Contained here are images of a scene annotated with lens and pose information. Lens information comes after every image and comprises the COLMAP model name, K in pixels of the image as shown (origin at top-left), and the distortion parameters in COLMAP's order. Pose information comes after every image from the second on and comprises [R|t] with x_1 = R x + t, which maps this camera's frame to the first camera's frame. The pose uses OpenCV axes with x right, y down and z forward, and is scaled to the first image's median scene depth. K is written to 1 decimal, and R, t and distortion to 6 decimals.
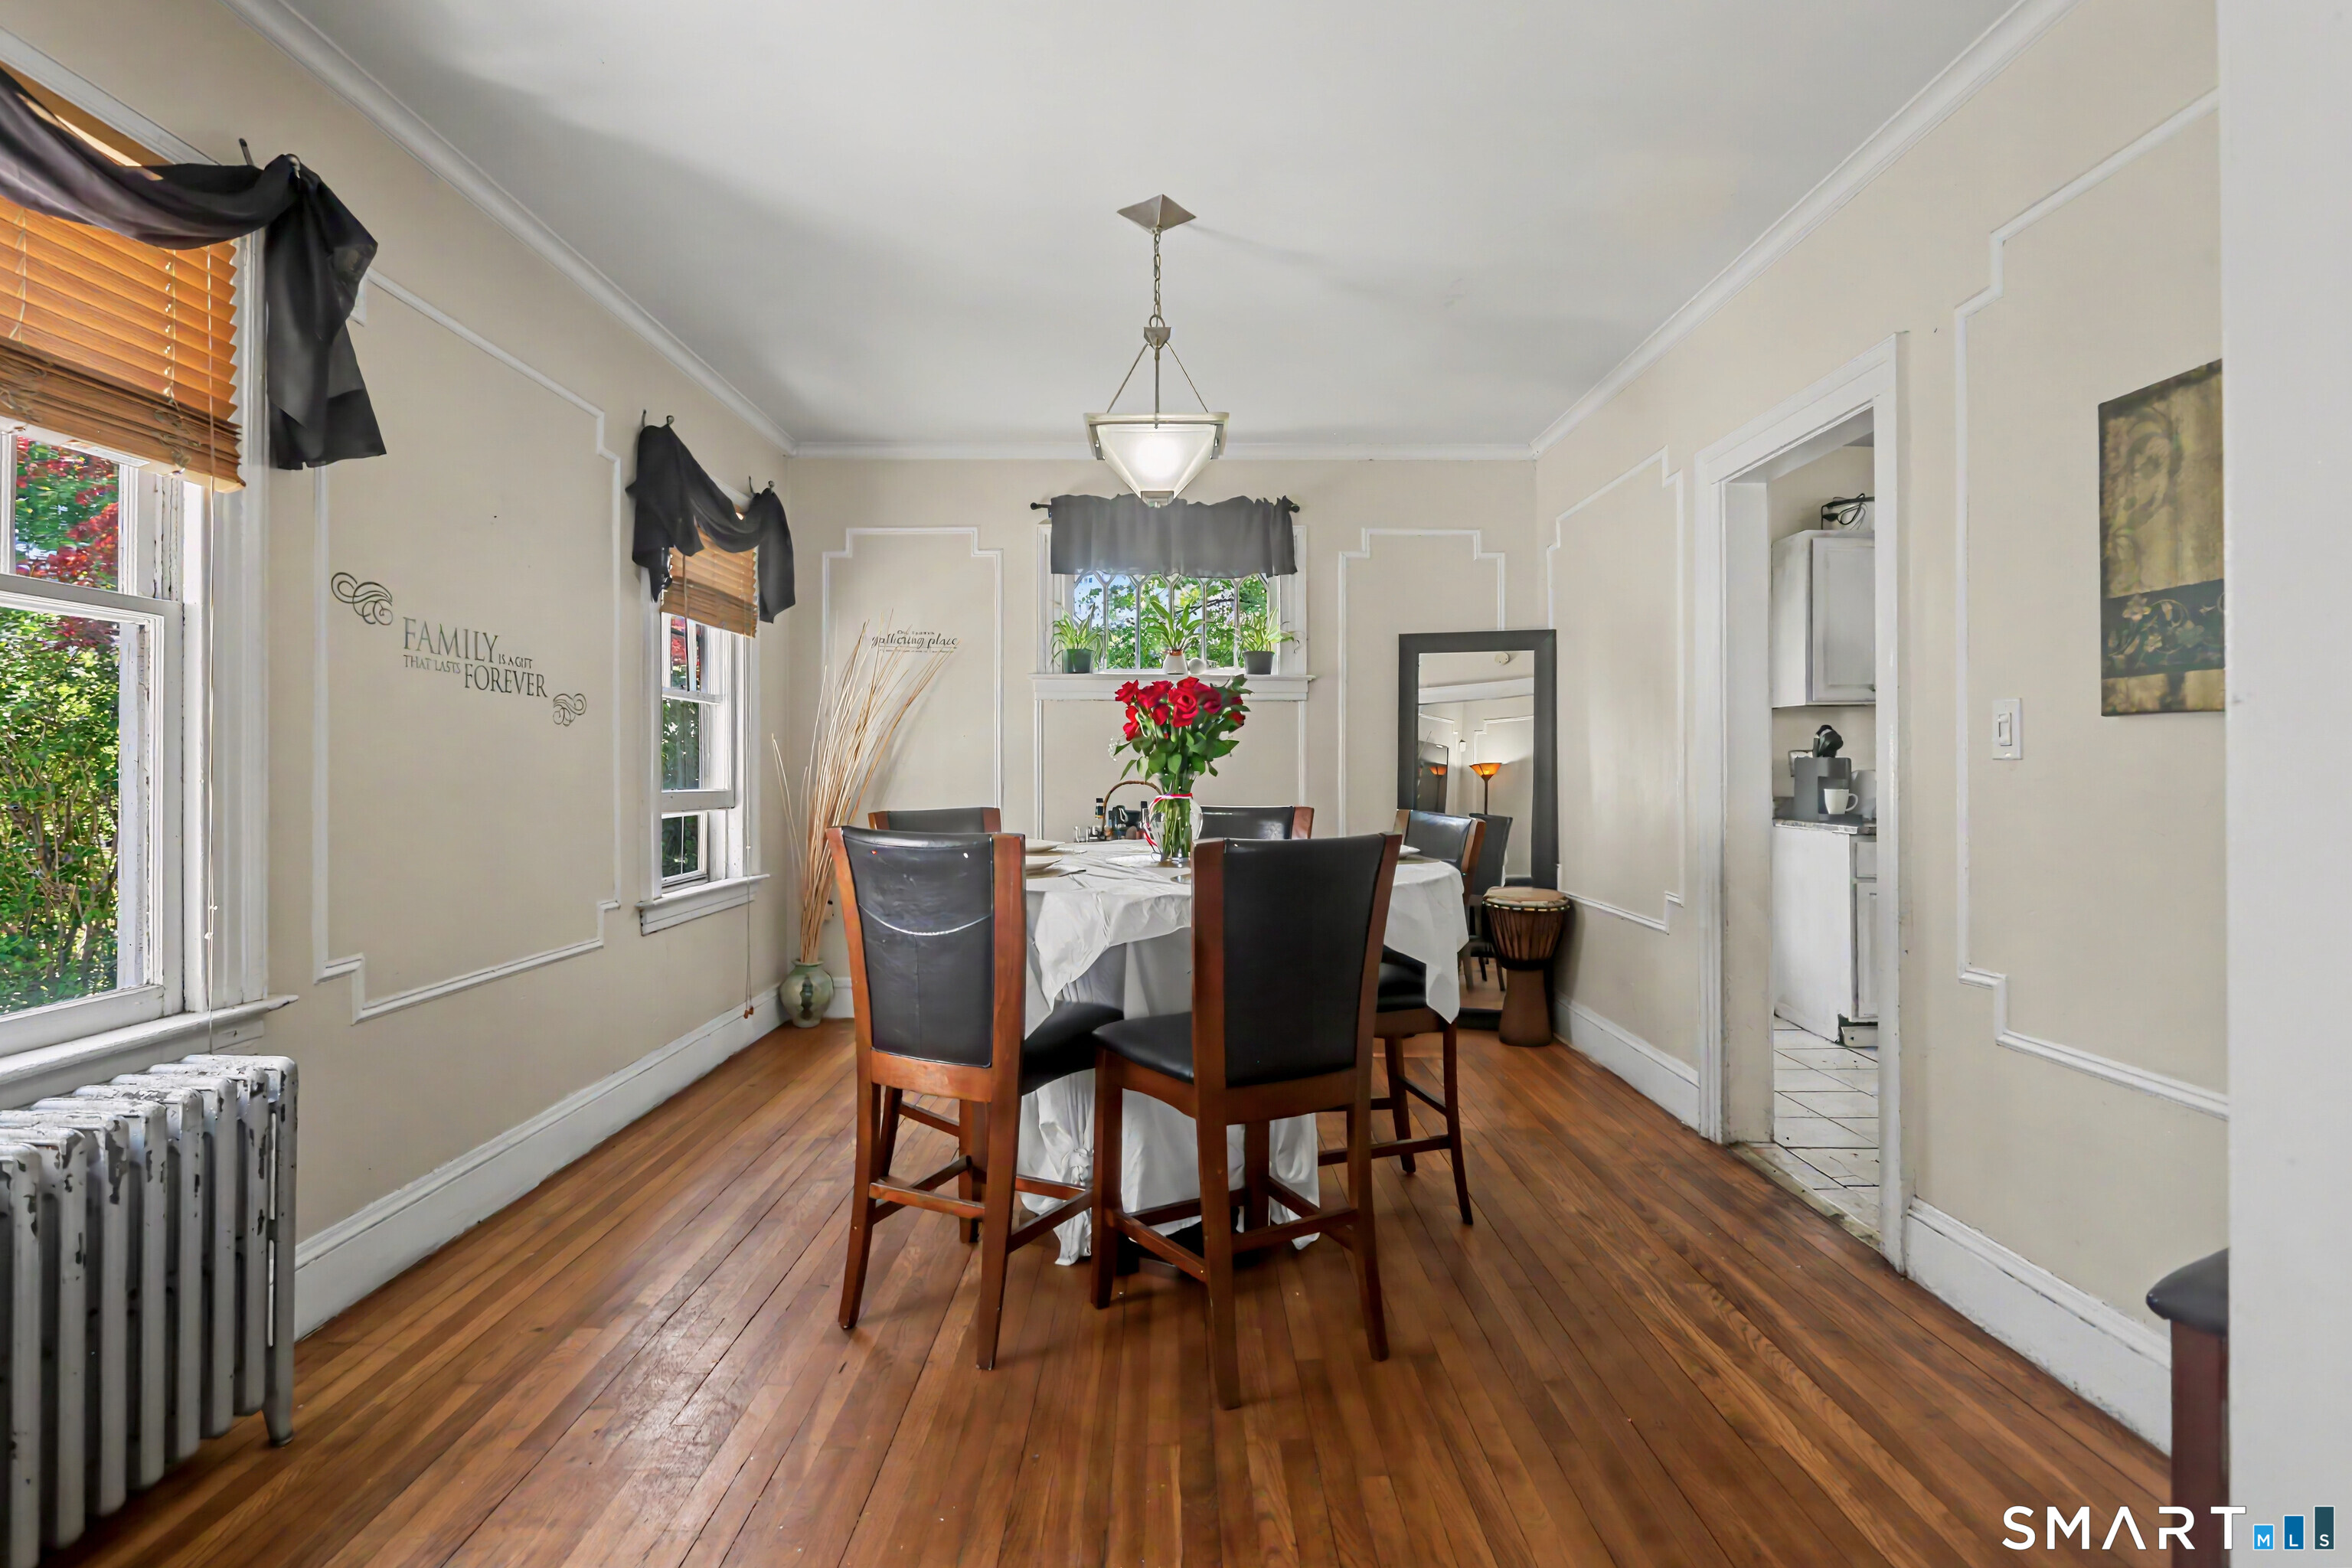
lens RADIAL K [[1127.2, 0, 1168.2], [0, 1127.2, 763.7], [0, 0, 1]] dist [-0.007173, 0.003988]
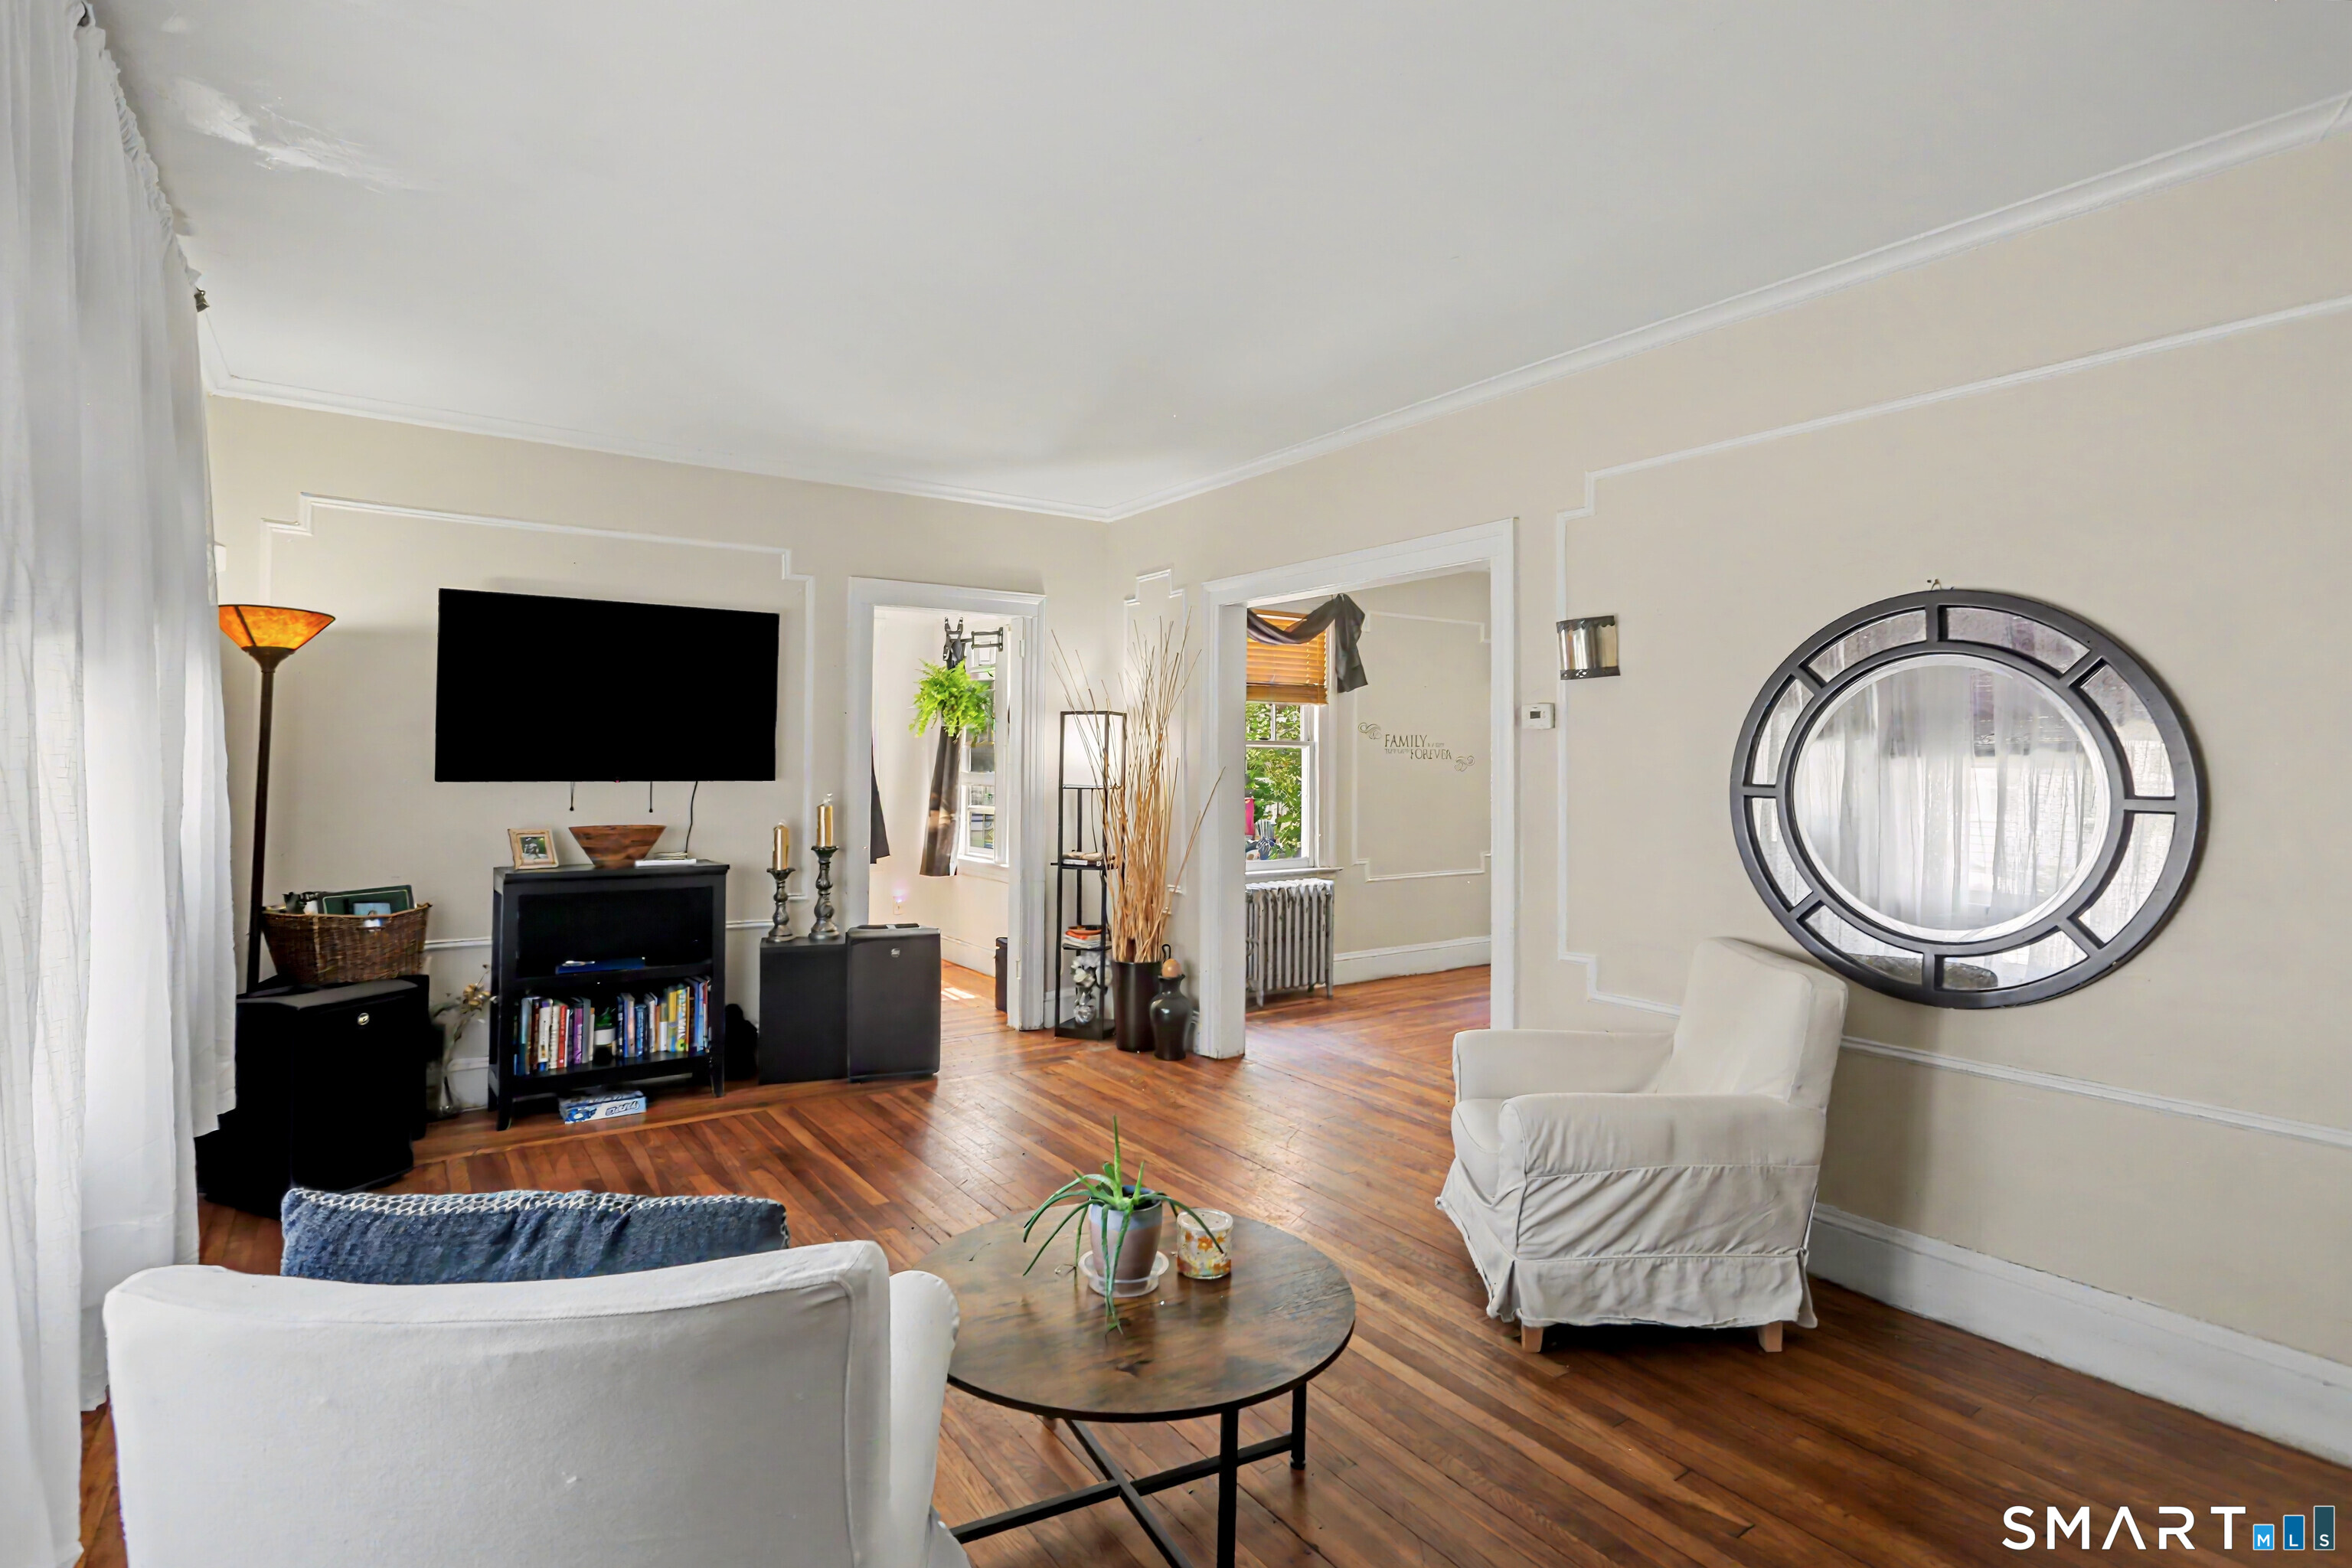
lens RADIAL K [[1127.2, 0, 1146.7], [0, 1127.2, 755.1], [0, 0, 1]] dist [-0.007173, 0.003988]
pose [[0.545100, -0.003747, -0.838363, 1.186074], [0.001535, 0.999993, -0.003471, -0.070395], [0.838369, 0.000605, 0.545102, -0.883173]]
